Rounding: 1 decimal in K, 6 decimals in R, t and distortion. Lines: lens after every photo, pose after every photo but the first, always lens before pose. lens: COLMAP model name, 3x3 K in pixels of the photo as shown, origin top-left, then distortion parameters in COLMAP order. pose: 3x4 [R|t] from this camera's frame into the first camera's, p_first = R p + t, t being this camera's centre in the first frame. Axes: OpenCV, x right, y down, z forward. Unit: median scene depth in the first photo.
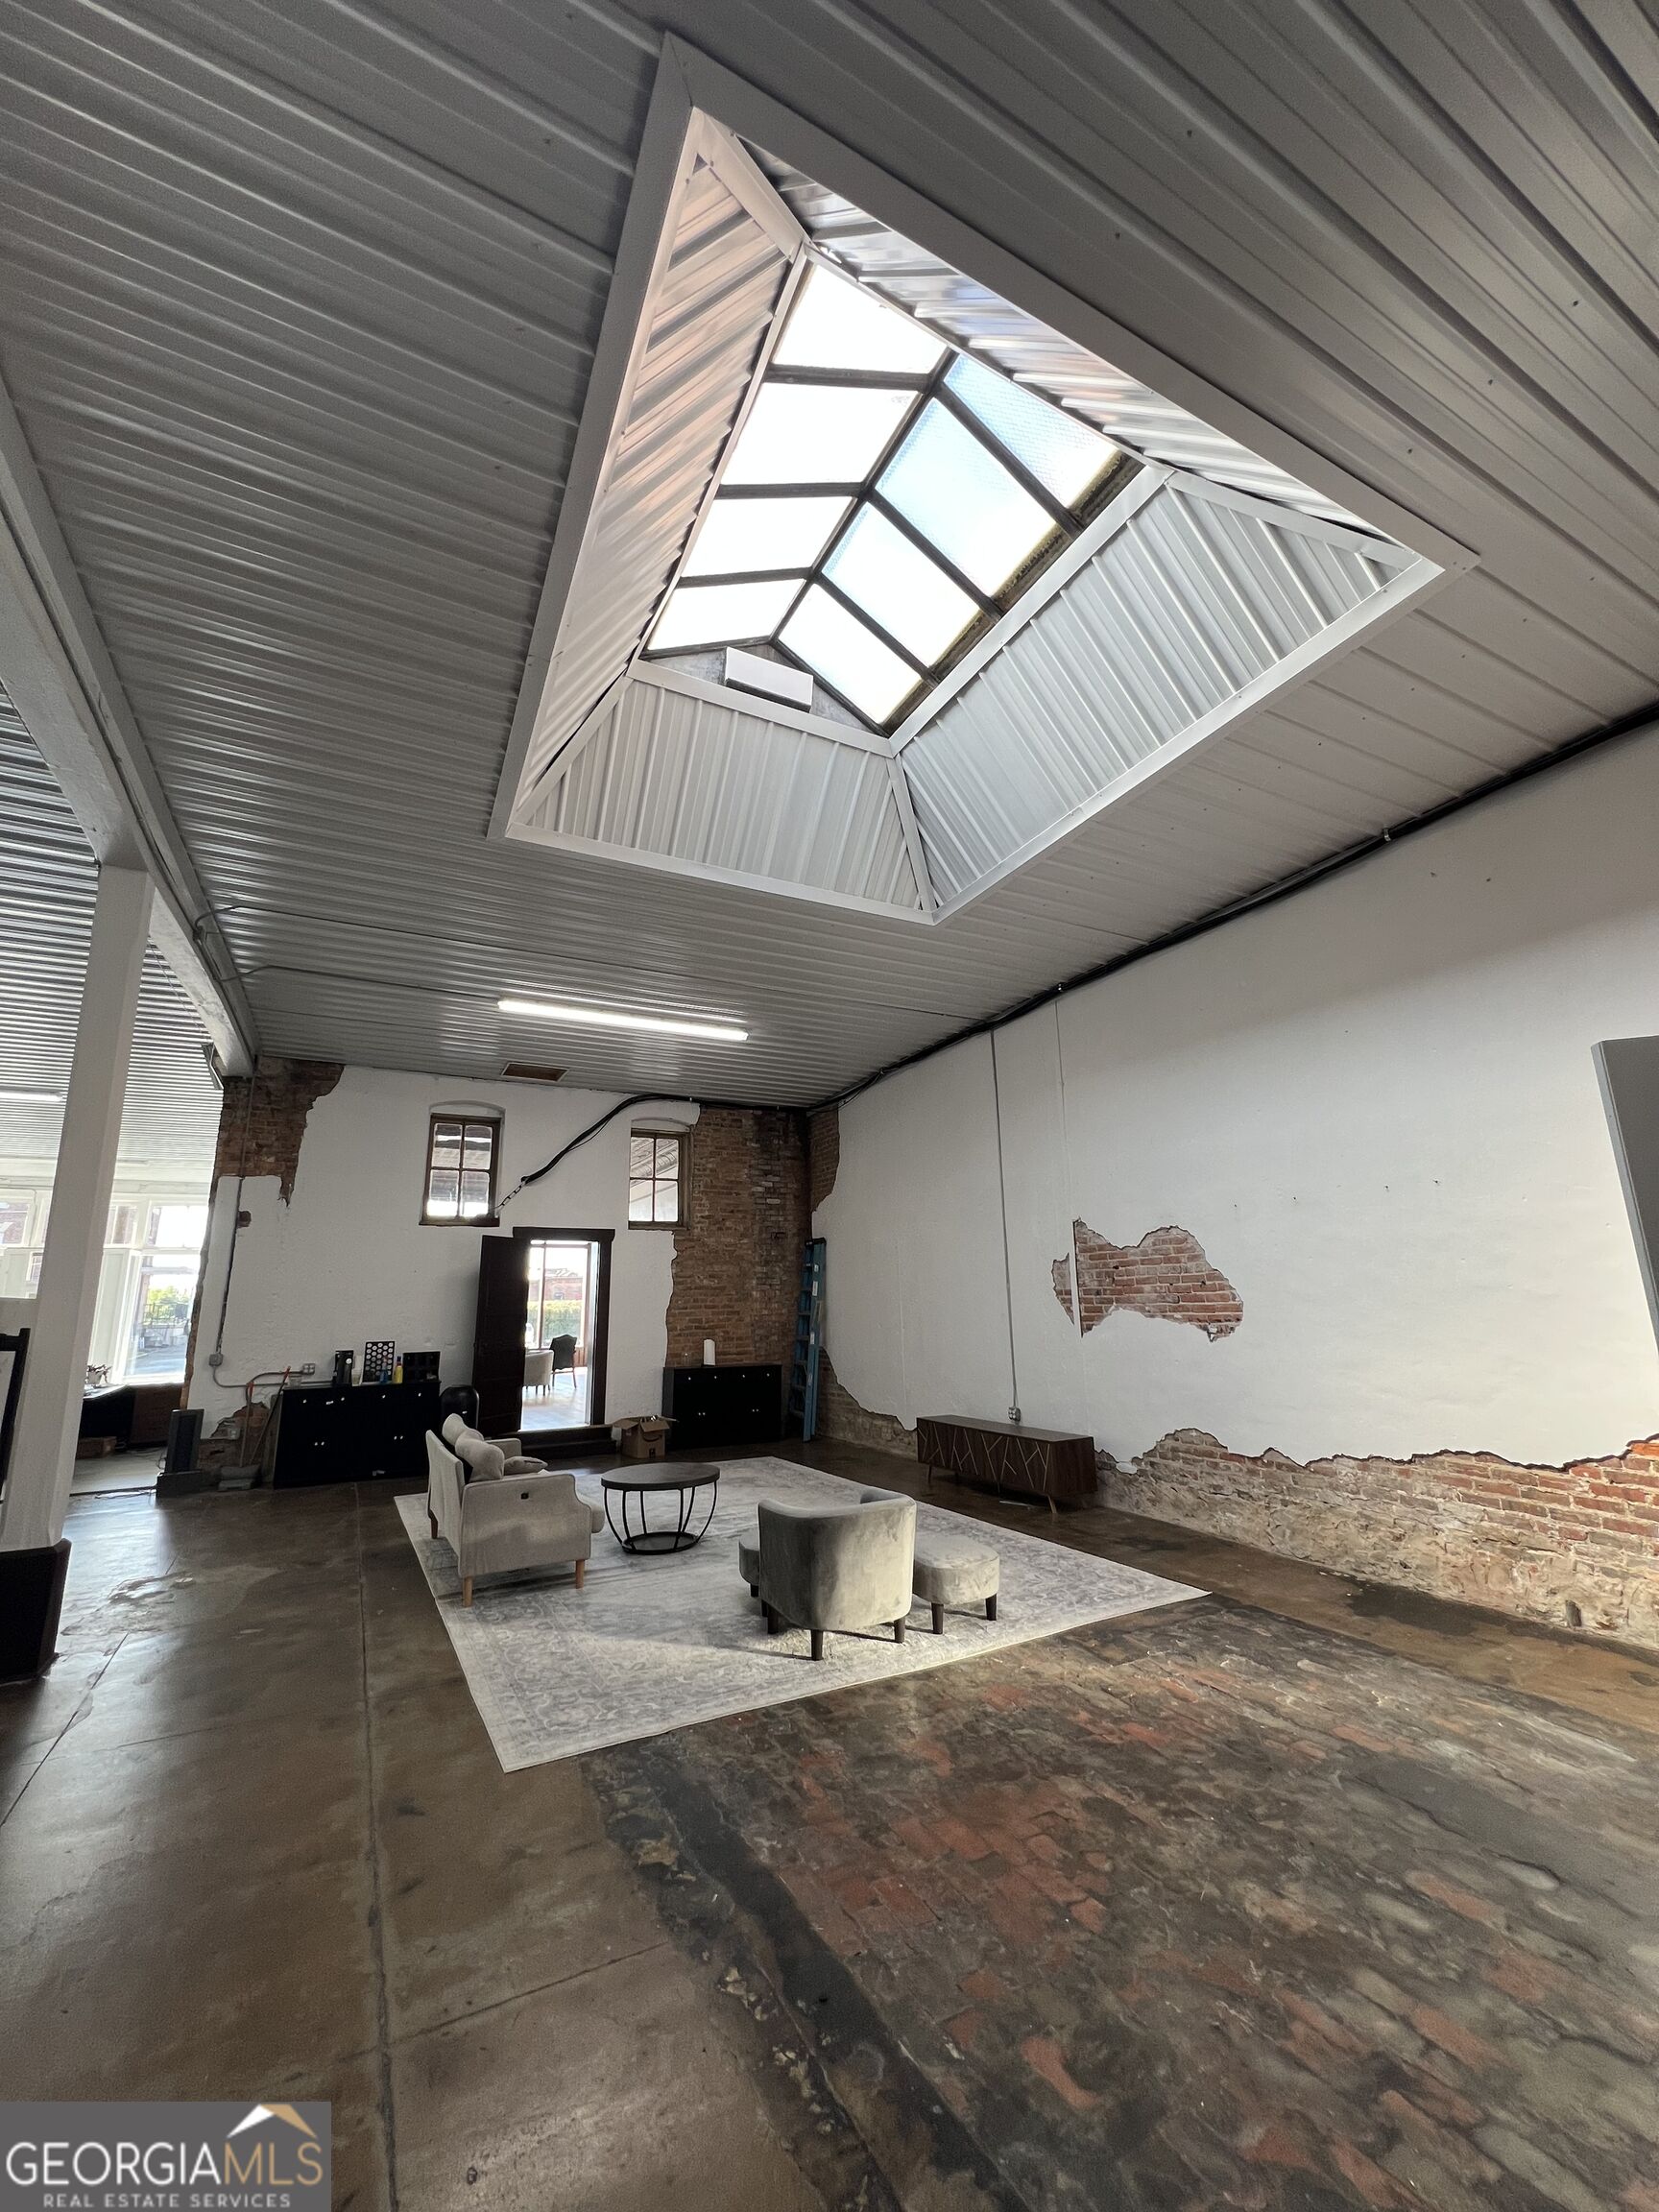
lens RADIAL K [[882.0, 0, 829.5], [0, 882.0, 1106.0], [0, 0, 1]] dist [-0.002772, 0.000125]
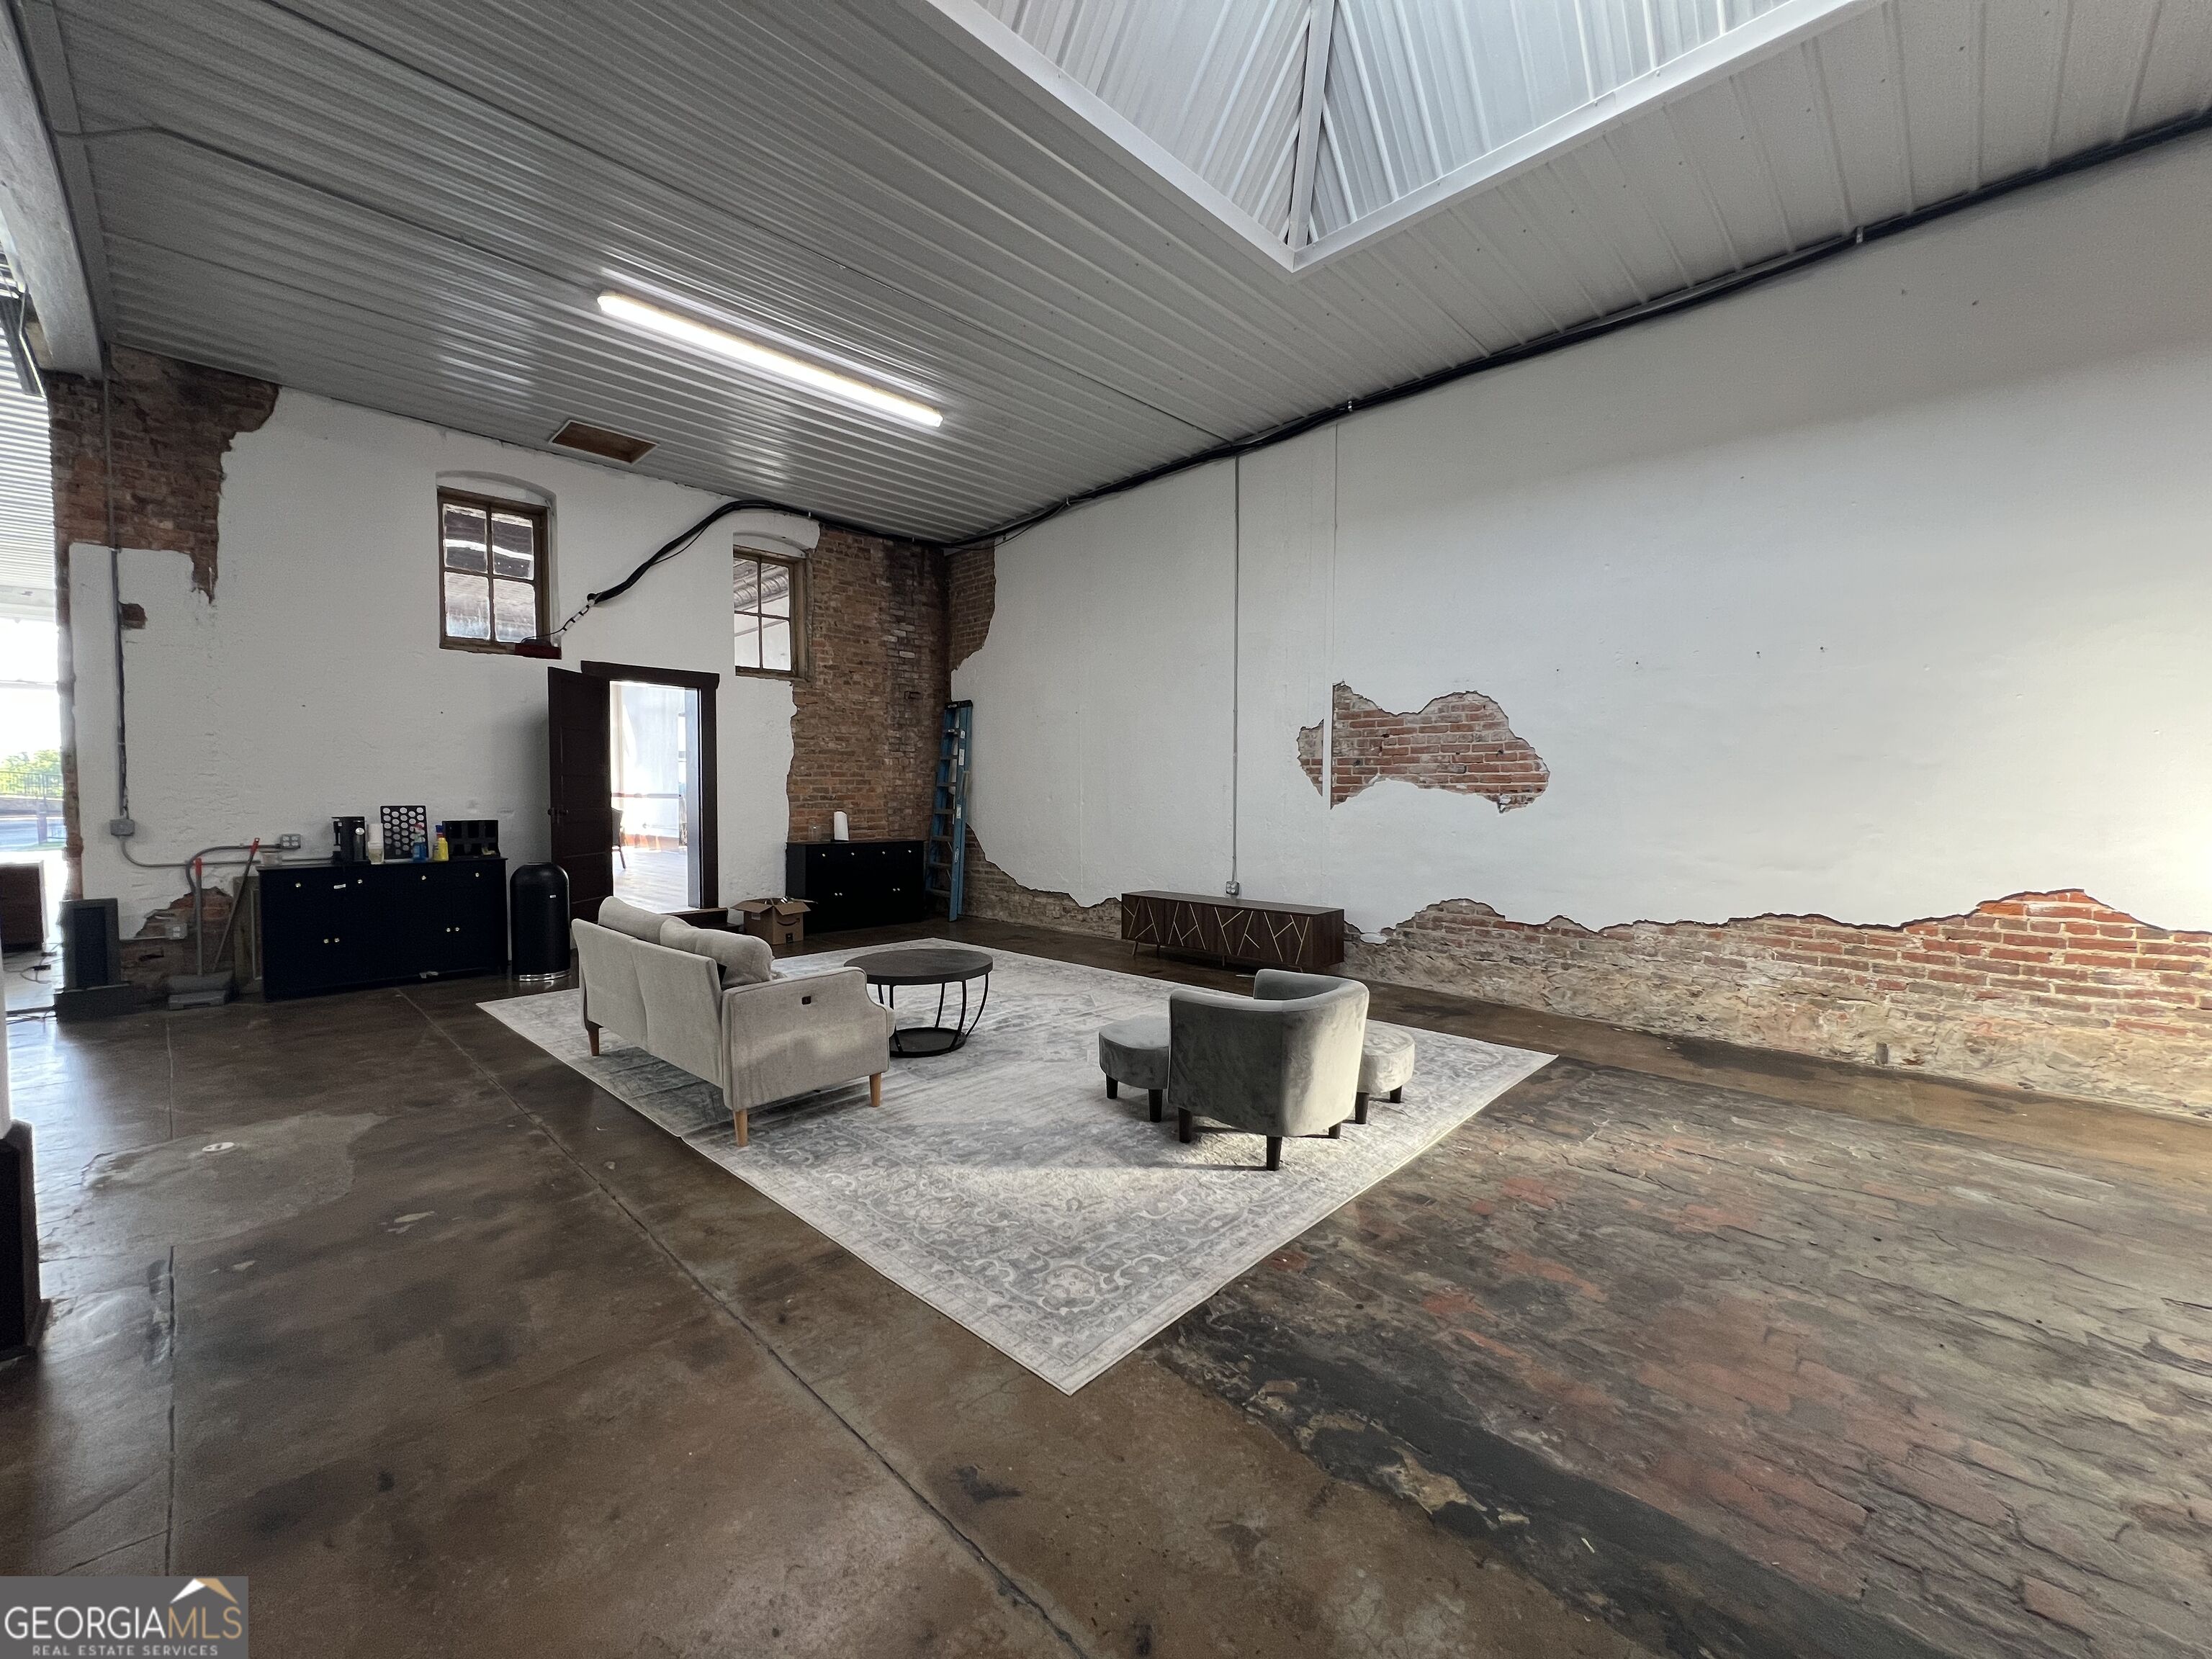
lens RADIAL K [[882.0, 0, 1097.0], [0, 882.0, 828.4], [0, 0, 1]] dist [-0.002772, 0.000125]
pose [[0.952616, 0.007617, 0.304081, -0.278461], [-0.086232, 0.965436, 0.245963, 0.087318], [-0.291697, -0.260530, 0.920346, 0.245091]]
